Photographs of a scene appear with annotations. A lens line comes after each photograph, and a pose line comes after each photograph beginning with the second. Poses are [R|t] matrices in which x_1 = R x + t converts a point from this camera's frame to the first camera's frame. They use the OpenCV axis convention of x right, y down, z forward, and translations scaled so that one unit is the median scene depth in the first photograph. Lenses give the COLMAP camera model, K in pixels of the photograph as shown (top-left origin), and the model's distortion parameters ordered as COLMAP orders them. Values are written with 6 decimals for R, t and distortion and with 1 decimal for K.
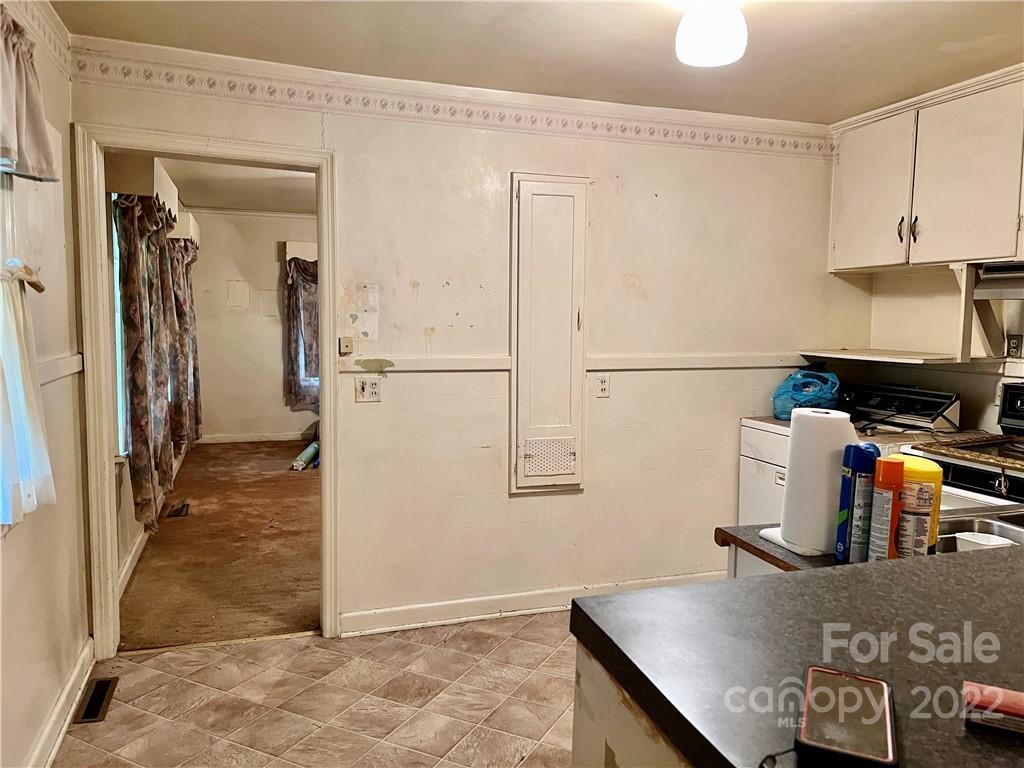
lens RADIAL K [[772.8, 0, 512.9], [0, 772.8, 382.3], [0, 0, 1]] dist [0.049916, -0.008047]
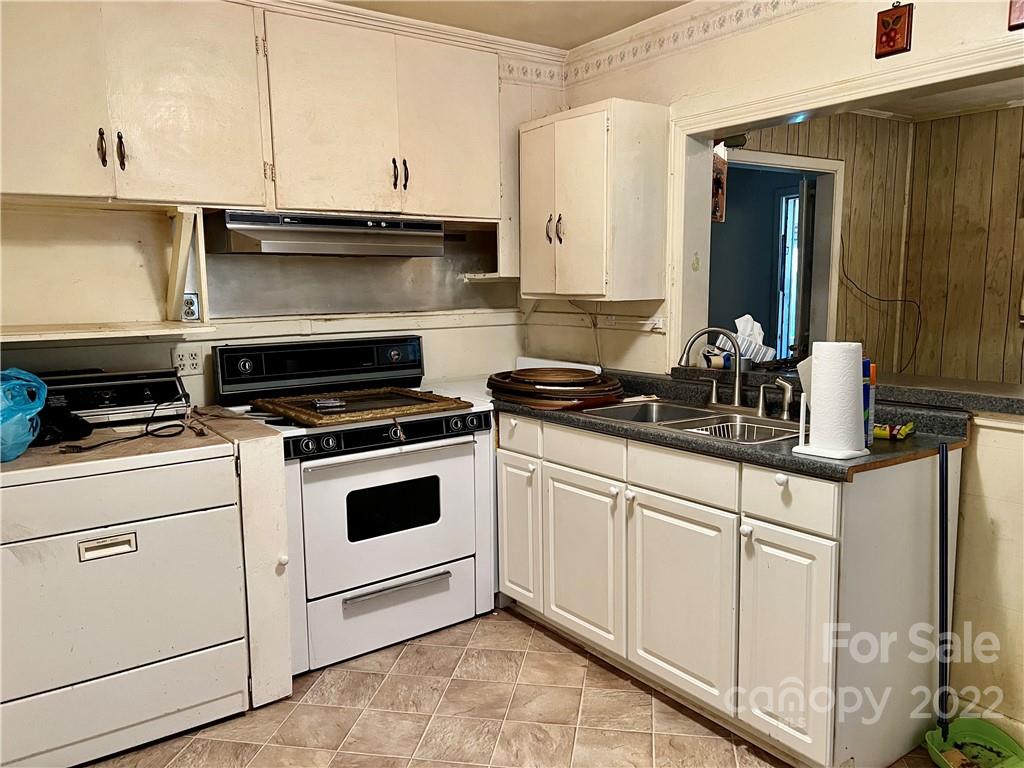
lens RADIAL K [[772.8, 0, 511.9], [0, 772.8, 382.4], [0, 0, 1]] dist [0.049916, -0.008047]
pose [[-0.296525, -0.151743, 0.942893, -0.375849], [0.089693, 0.978508, 0.185681, -0.110893], [-0.950804, 0.139630, -0.276542, 1.105003]]
